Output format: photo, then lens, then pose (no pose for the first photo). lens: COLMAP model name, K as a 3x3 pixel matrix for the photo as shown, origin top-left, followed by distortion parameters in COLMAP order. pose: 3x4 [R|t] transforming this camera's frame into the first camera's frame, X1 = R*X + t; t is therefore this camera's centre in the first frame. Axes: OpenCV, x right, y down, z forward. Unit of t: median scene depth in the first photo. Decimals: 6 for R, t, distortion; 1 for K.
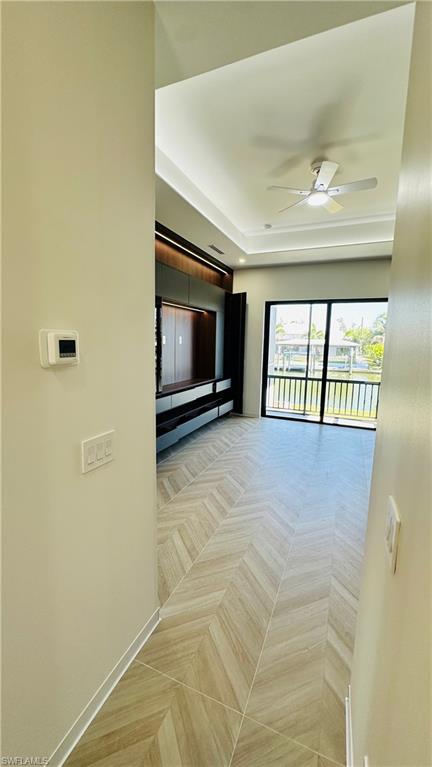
lens RADIAL K [[304.2, 0, 216.0], [0, 304.2, 383.5], [0, 0, 1]] dist [-0.002672, -0.000192]
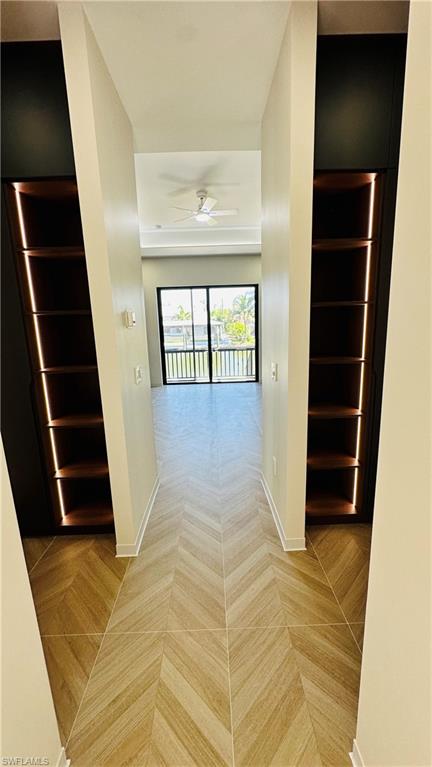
lens RADIAL K [[304.2, 0, 216.0], [0, 304.2, 383.5], [0, 0, 1]] dist [-0.002672, -0.000192]
pose [[0.910401, -0.129772, 0.392849, -0.142163], [0.109042, 0.991224, 0.074738, 0.039153], [-0.399100, -0.025204, 0.916561, -0.190135]]
